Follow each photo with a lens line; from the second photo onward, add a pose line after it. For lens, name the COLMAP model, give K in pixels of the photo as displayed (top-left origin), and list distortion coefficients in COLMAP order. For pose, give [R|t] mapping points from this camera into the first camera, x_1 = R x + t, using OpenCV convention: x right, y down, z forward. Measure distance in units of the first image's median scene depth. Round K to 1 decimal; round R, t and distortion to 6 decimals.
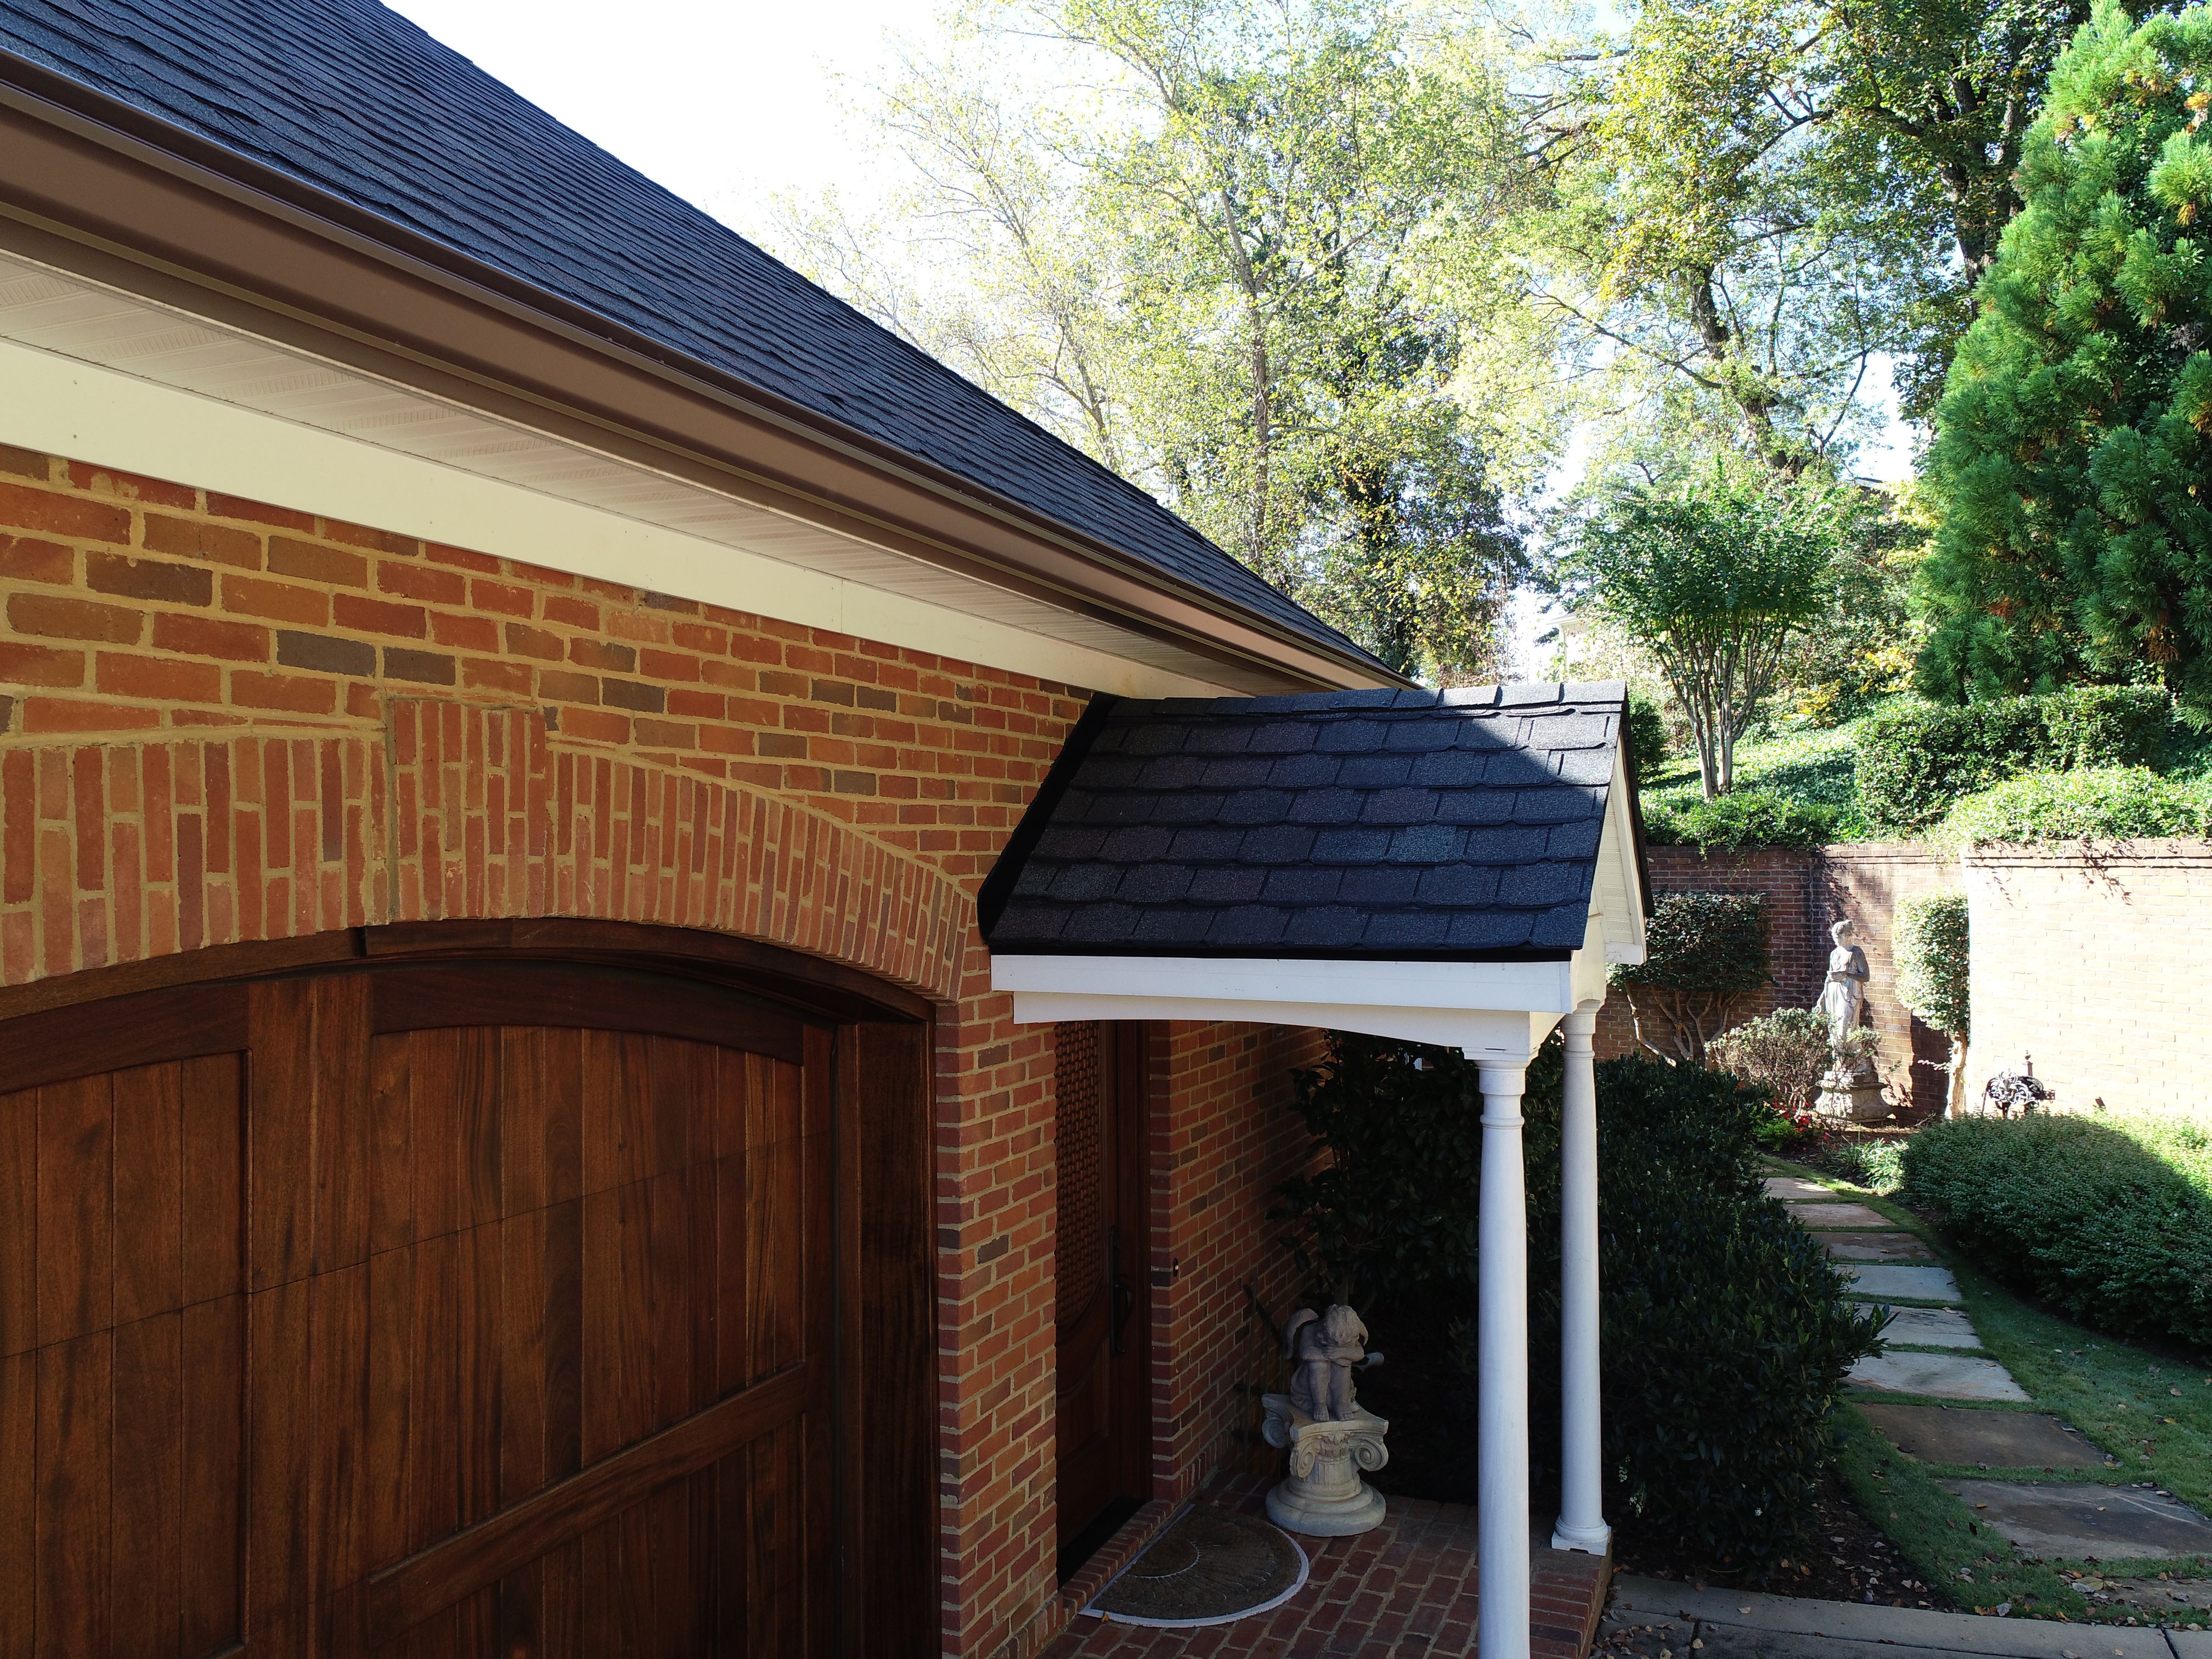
lens RADIAL K [[1672.8, 0, 1105.4], [0, 1672.8, 839.3], [0, 0, 1]] dist [0.002280, -0.000278]
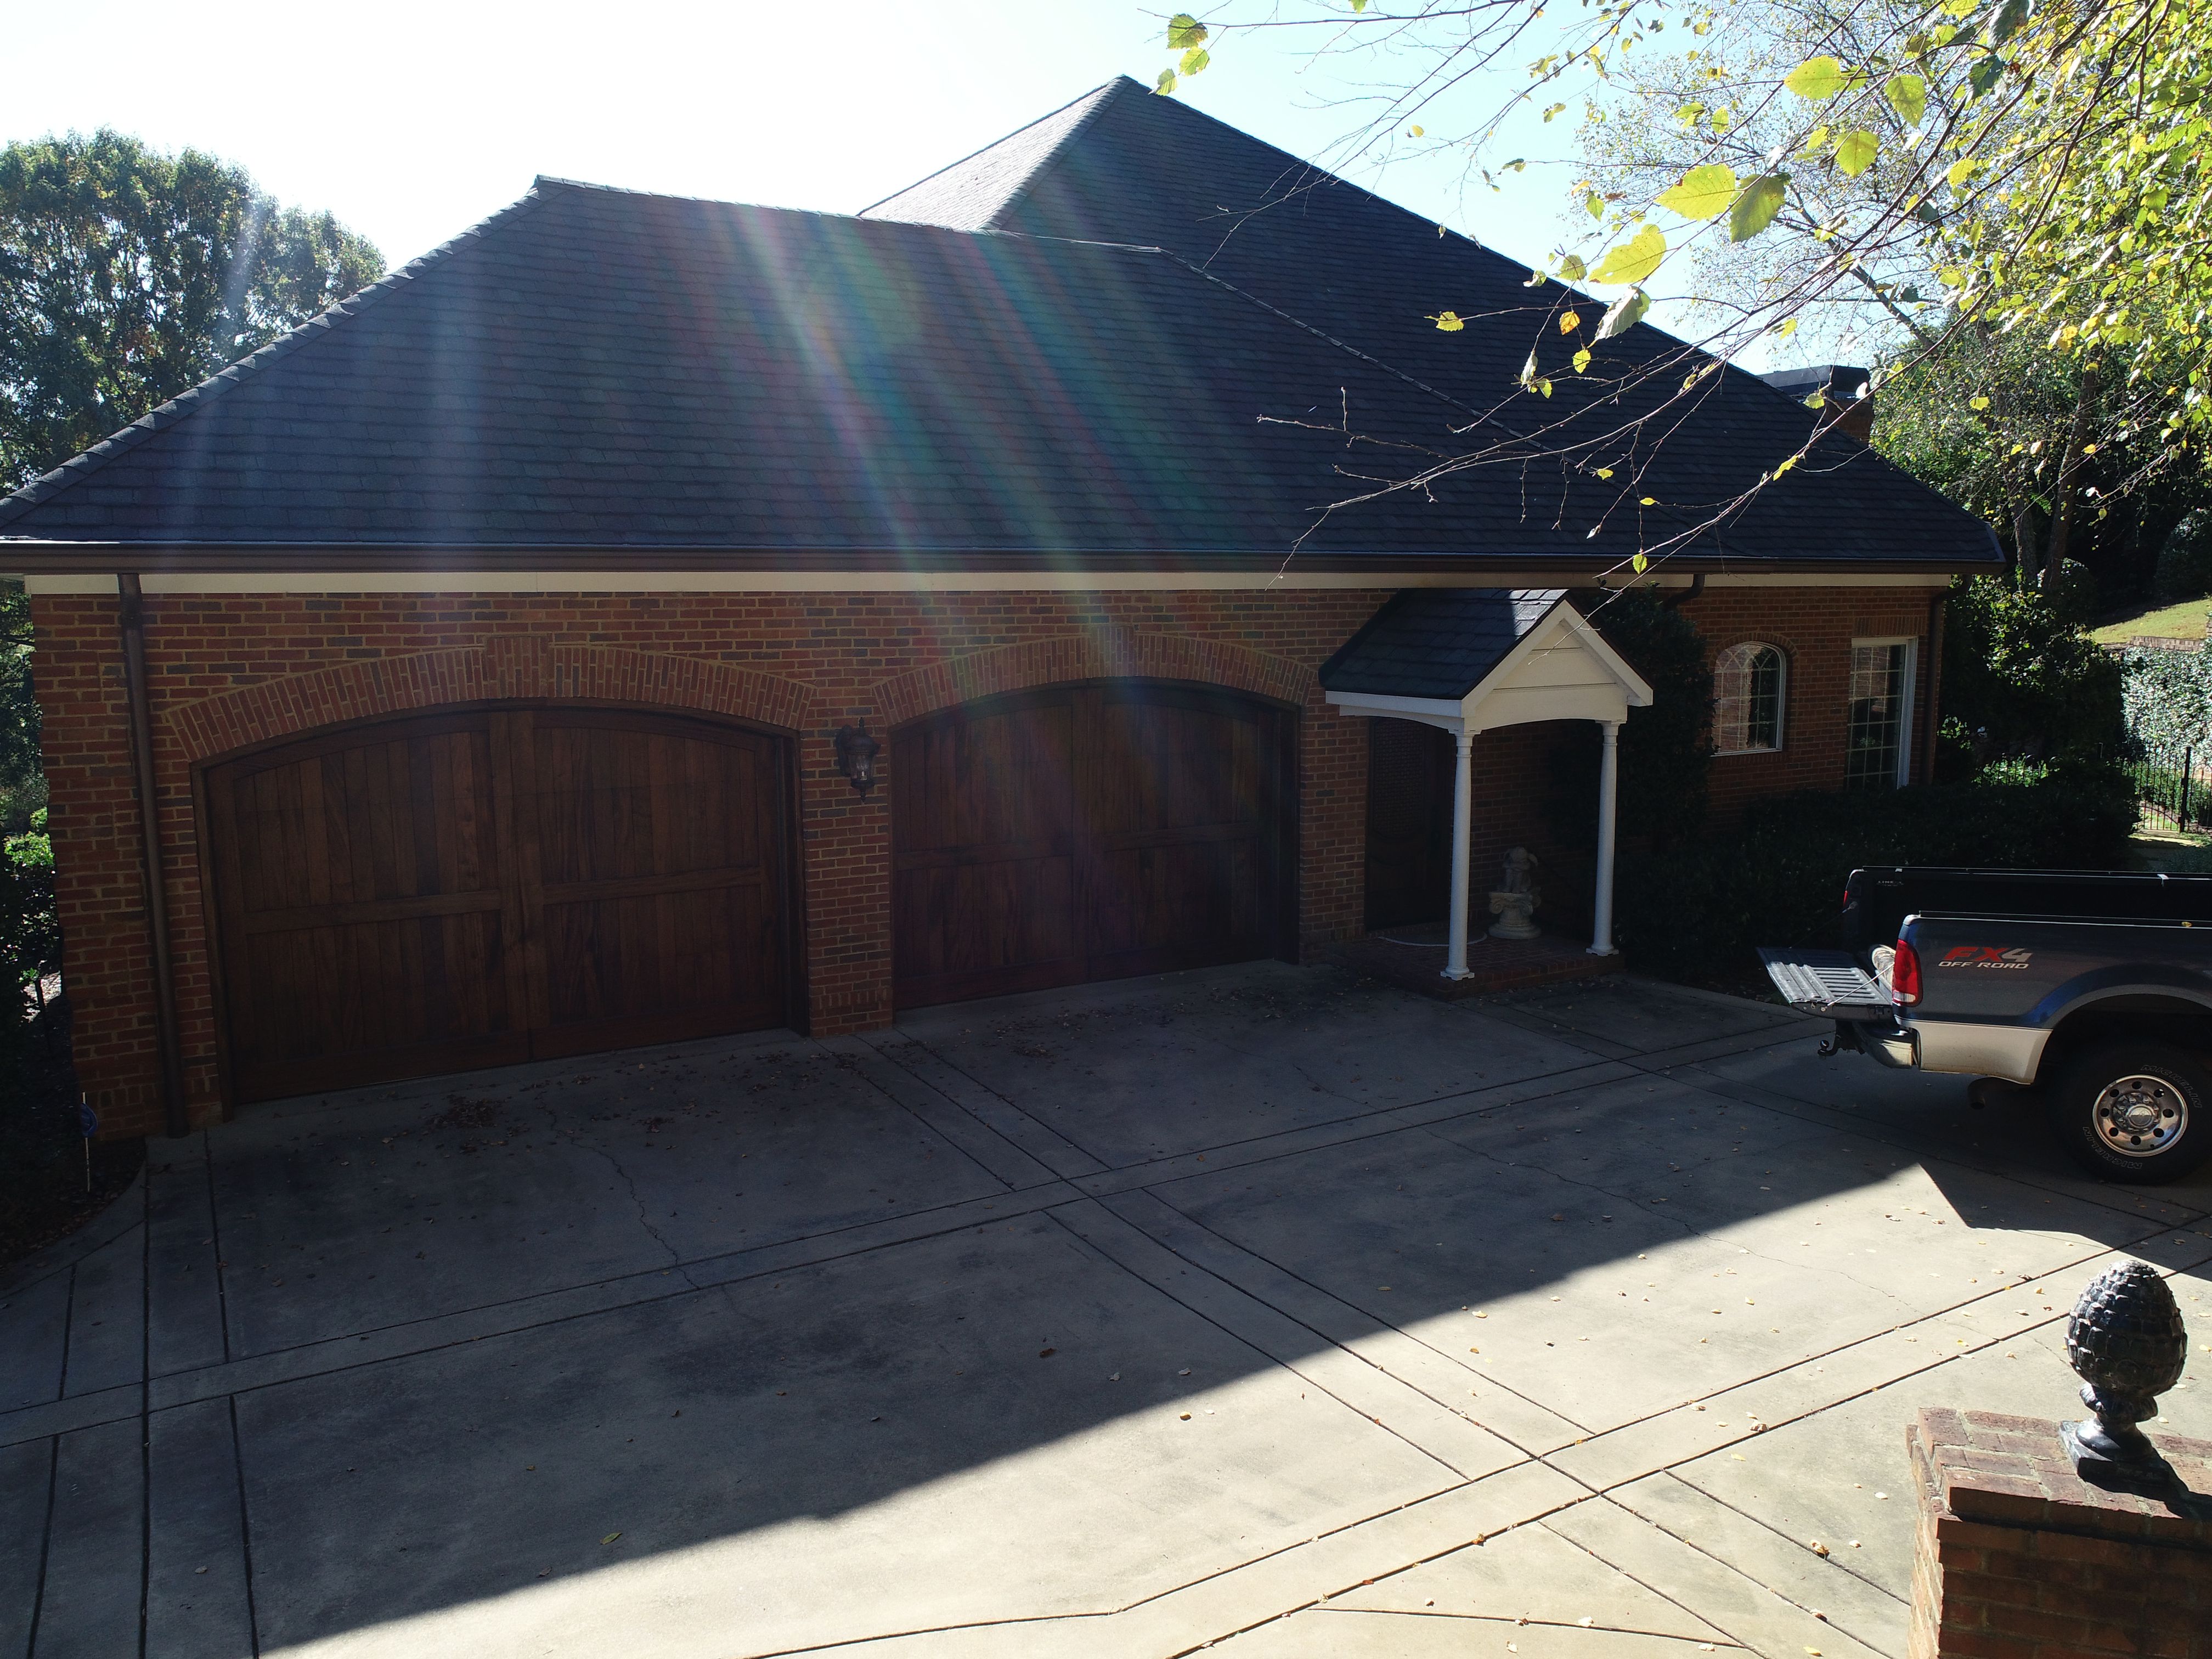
lens RADIAL K [[1672.8, 0, 1105.4], [0, 1672.8, 839.3], [0, 0, 1]] dist [0.002280, -0.000278]
pose [[0.801009, 0.093152, -0.591361, 1.545904], [0.005781, 0.986570, 0.163237, -0.171158], [0.598624, -0.134173, 0.789713, -1.742341]]
